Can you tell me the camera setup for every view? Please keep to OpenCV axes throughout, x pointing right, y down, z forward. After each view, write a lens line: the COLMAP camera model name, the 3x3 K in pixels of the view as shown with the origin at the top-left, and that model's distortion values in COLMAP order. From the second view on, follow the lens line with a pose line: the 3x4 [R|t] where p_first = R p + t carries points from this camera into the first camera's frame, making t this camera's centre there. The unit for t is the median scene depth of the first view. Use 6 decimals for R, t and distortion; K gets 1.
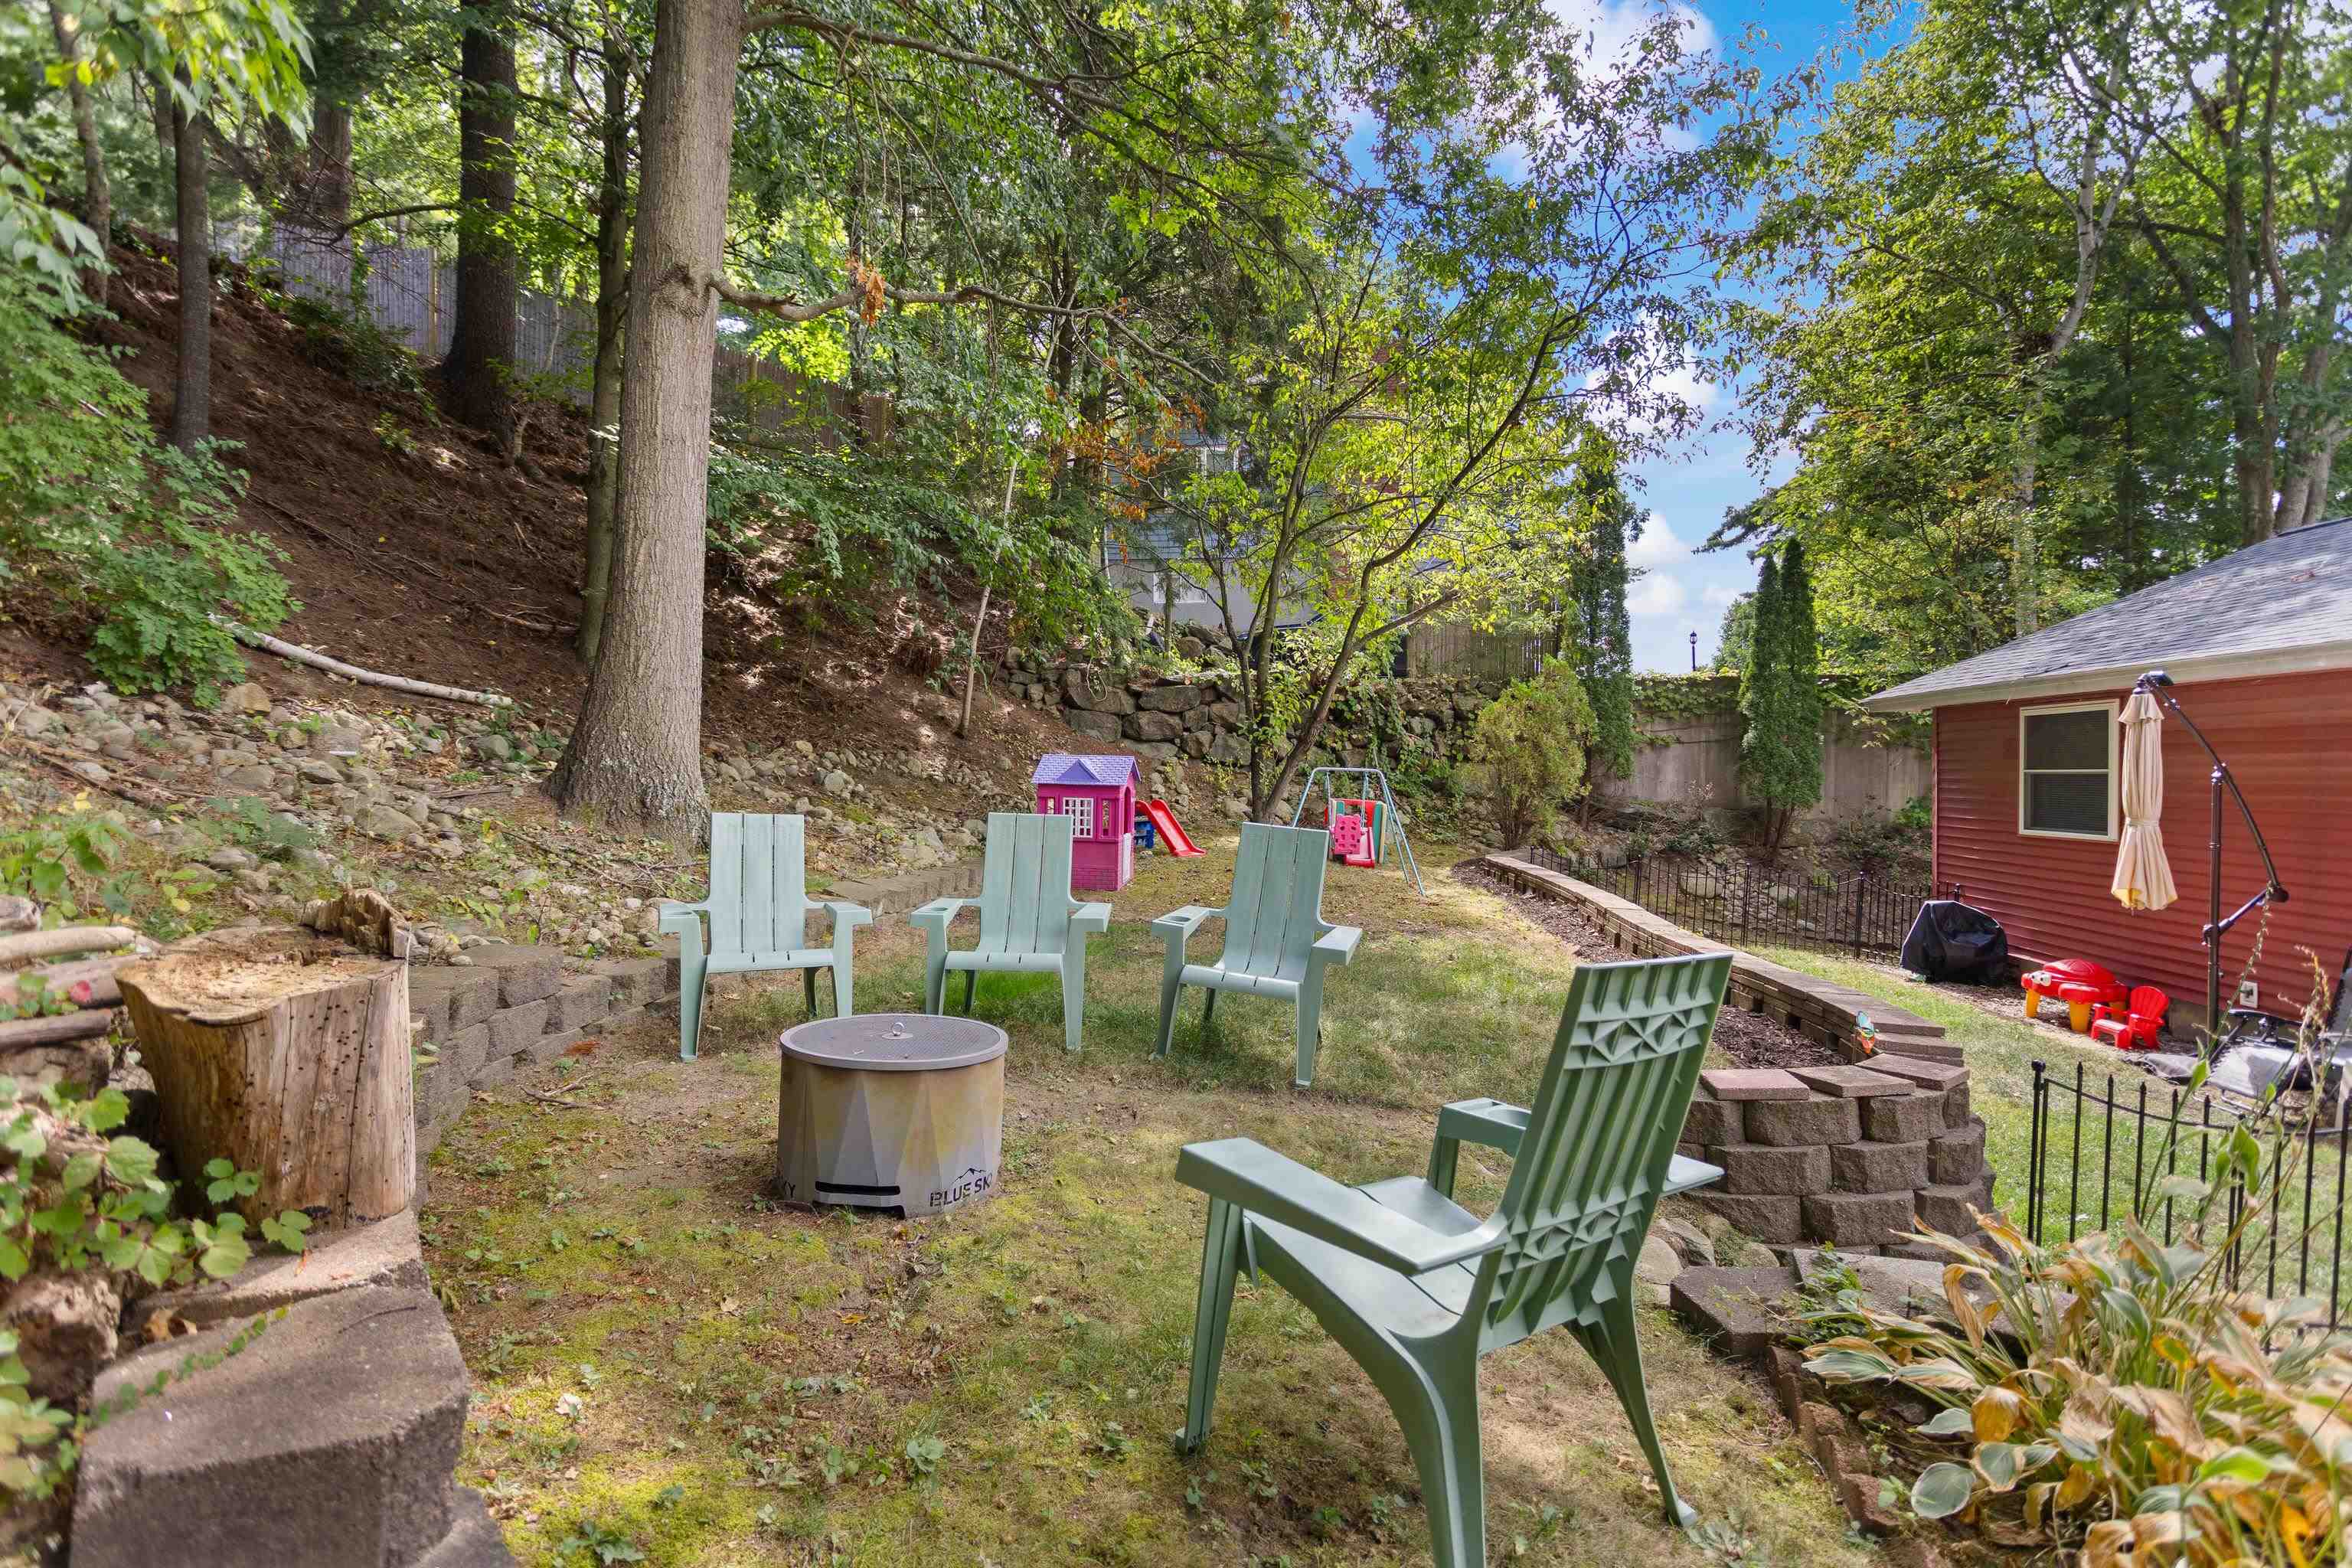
lens RADIAL K [[1112.7, 0, 1163.8], [0, 1112.7, 780.6], [0, 0, 1]] dist [0.001983, -0.001265]
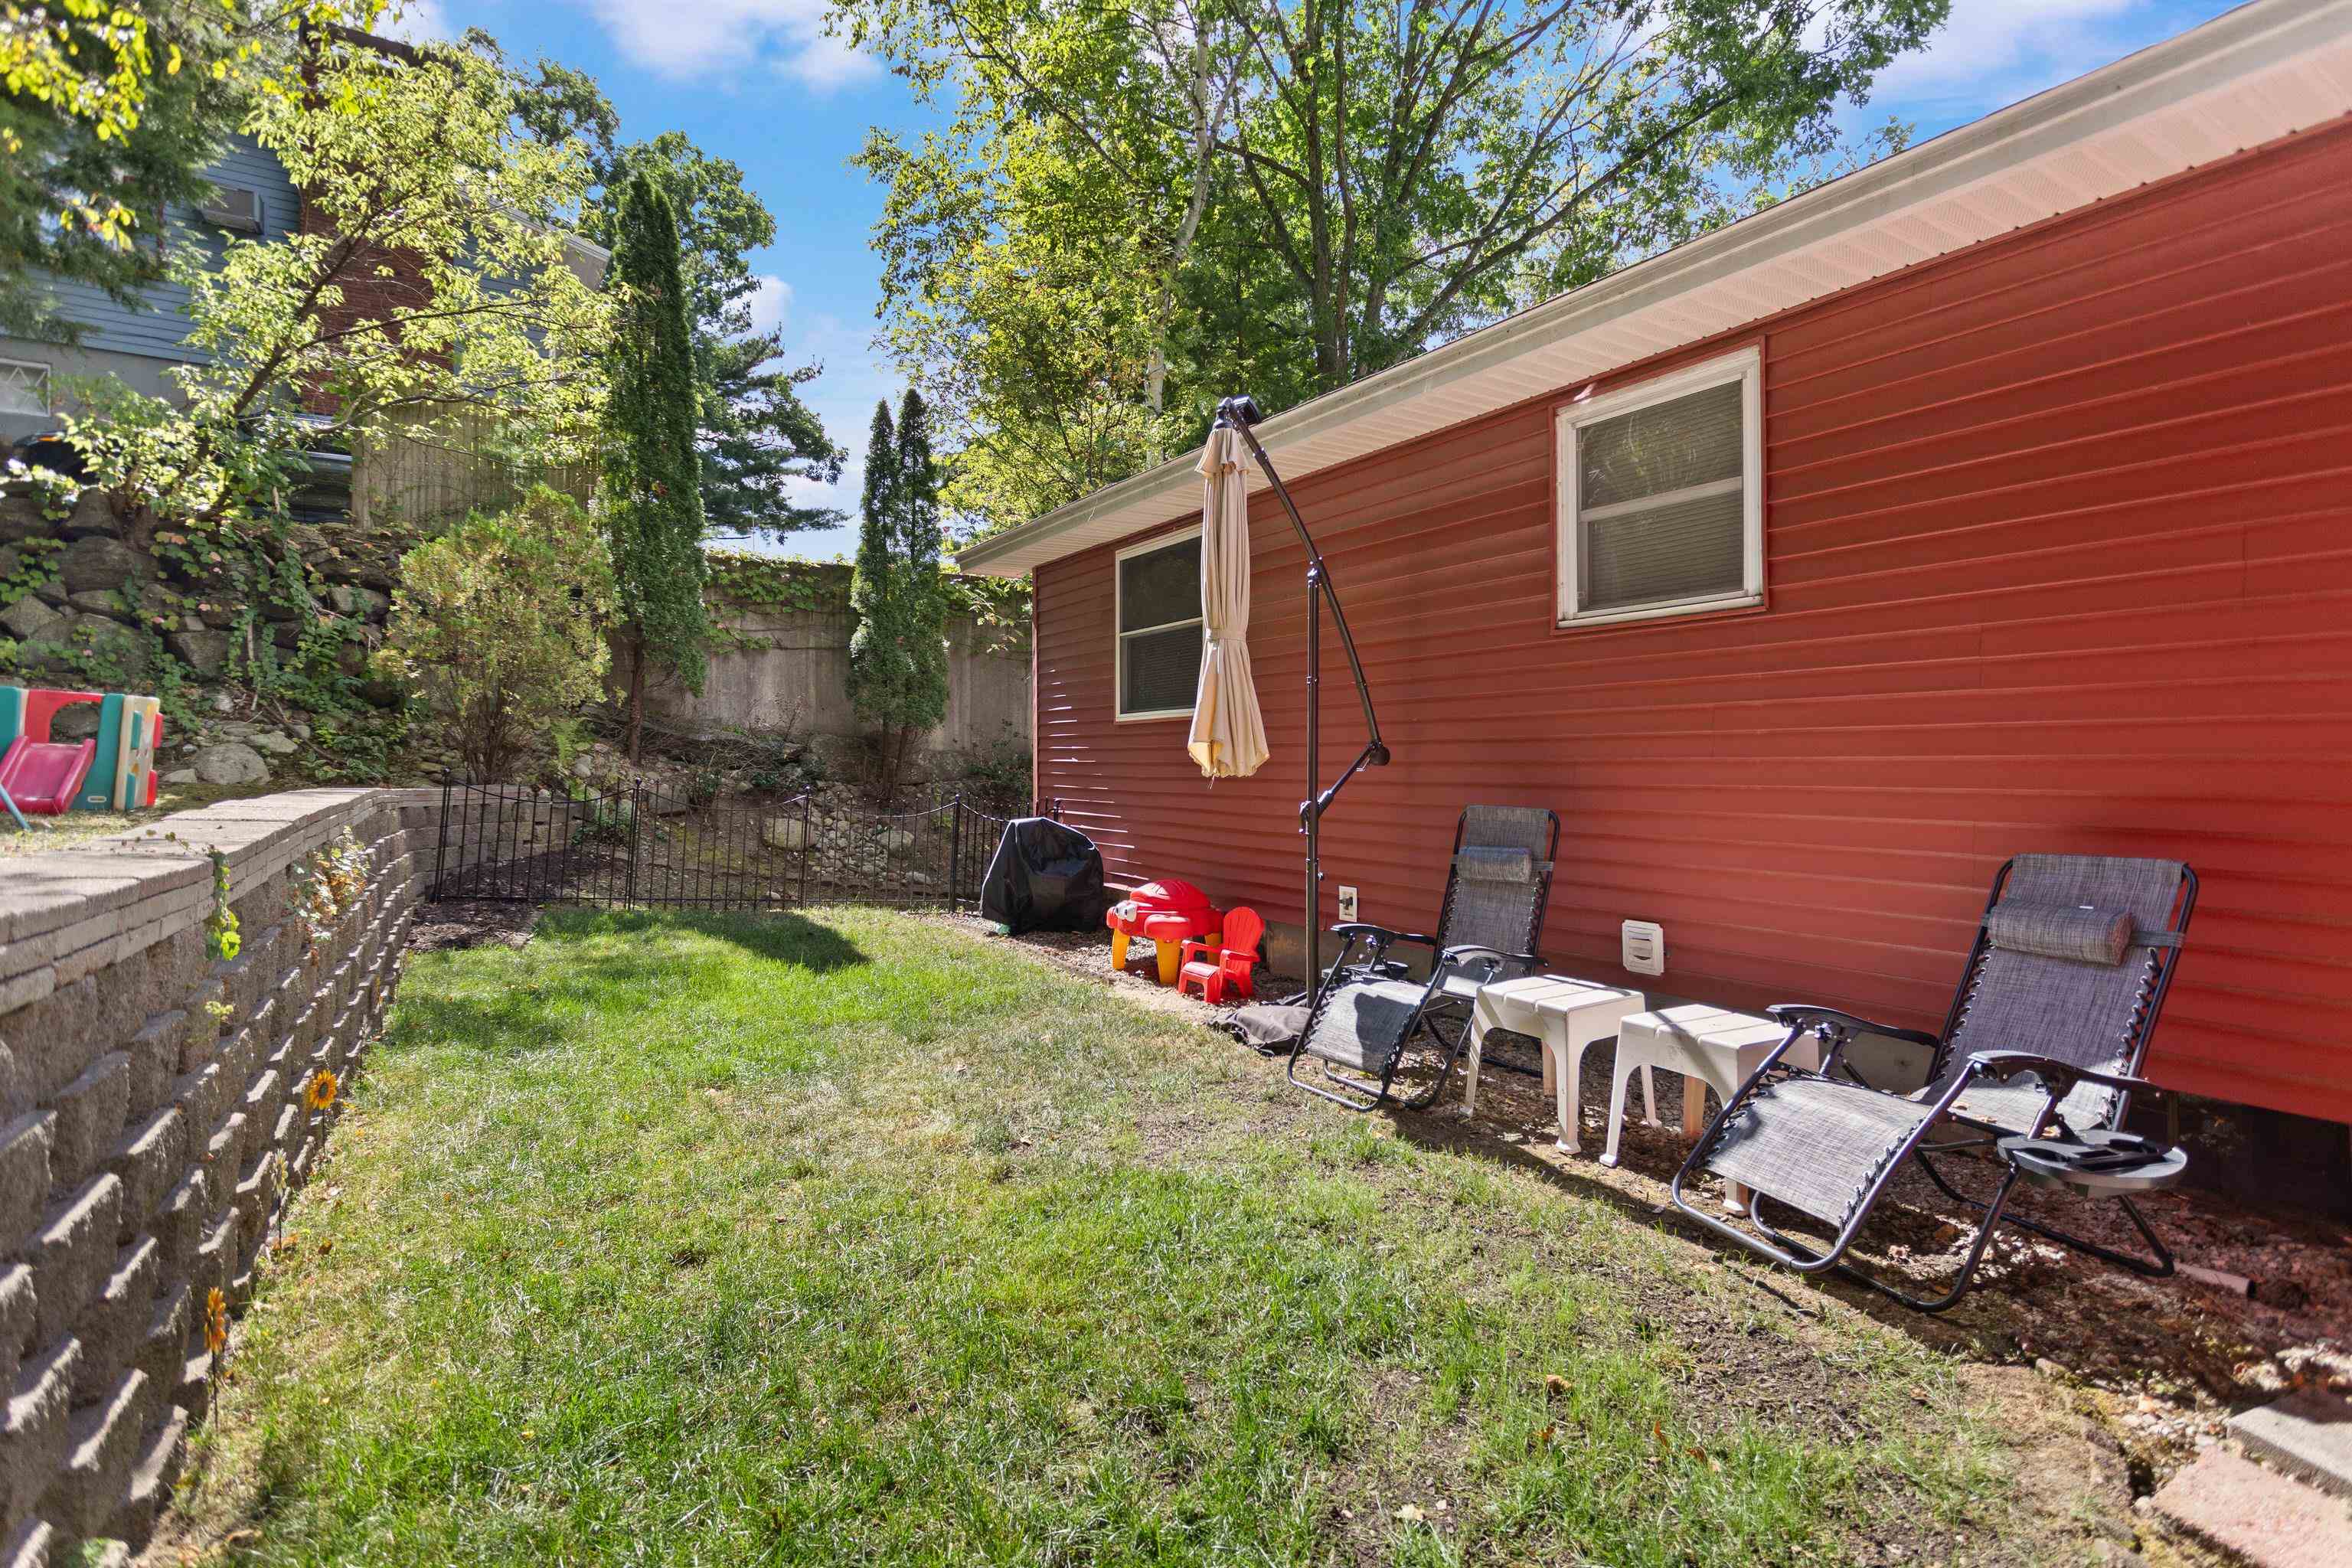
lens RADIAL K [[1112.7, 0, 1196.7], [0, 1112.7, 775.1], [0, 0, 1]] dist [0.001983, -0.001265]
pose [[0.791277, -0.010427, 0.611369, 0.398456], [0.012157, 0.999925, 0.001320, 0.092276], [-0.611337, 0.006388, 0.791345, 0.426310]]
